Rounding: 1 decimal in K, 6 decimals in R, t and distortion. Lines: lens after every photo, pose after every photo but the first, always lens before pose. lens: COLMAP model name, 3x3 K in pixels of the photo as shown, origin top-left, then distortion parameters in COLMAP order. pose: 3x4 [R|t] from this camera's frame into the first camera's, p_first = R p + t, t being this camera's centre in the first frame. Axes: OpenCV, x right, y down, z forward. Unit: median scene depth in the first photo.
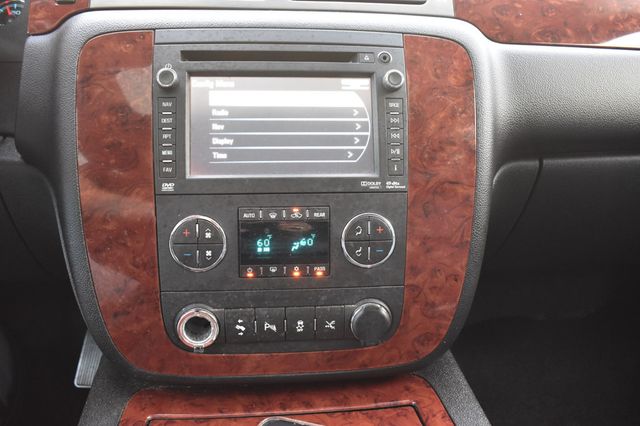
lens RADIAL K [[602.0, 0, 320.0], [0, 602.0, 213.0], [0, 0, 1]] dist [-0.090002, 0.017780]
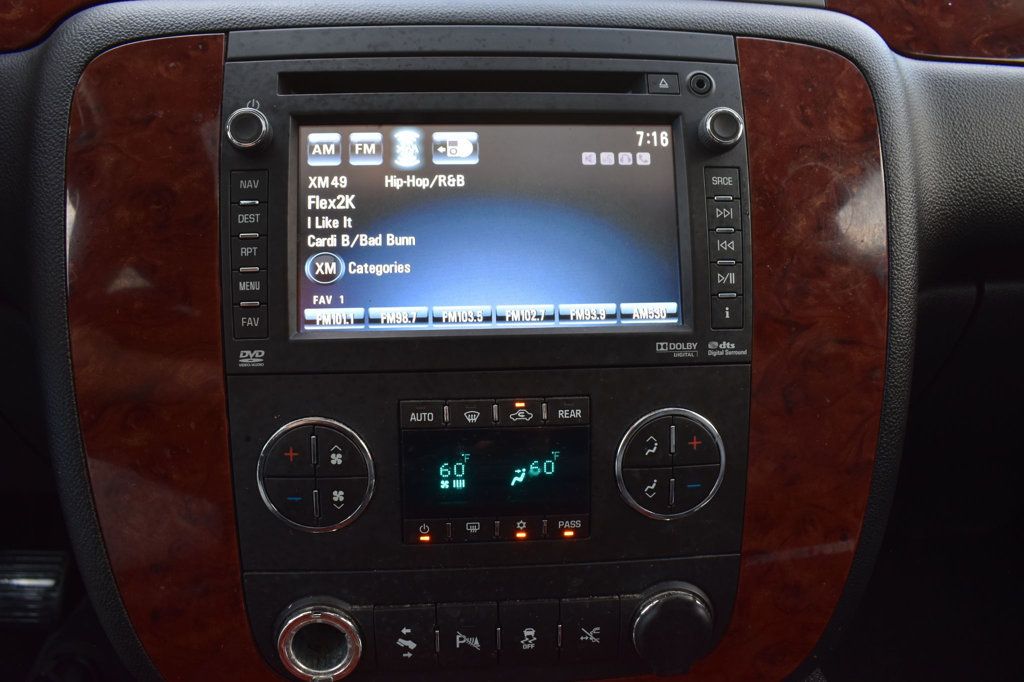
lens RADIAL K [[818.1, 0, 512.0], [0, 818.1, 341.0], [0, 0, 1]] dist [-0.097909, 0.004433]
pose [[0.999427, -0.003549, -0.033664, -0.023853], [0.004200, 0.999805, 0.019291, -0.066028], [0.033589, -0.019421, 0.999247, 0.347929]]
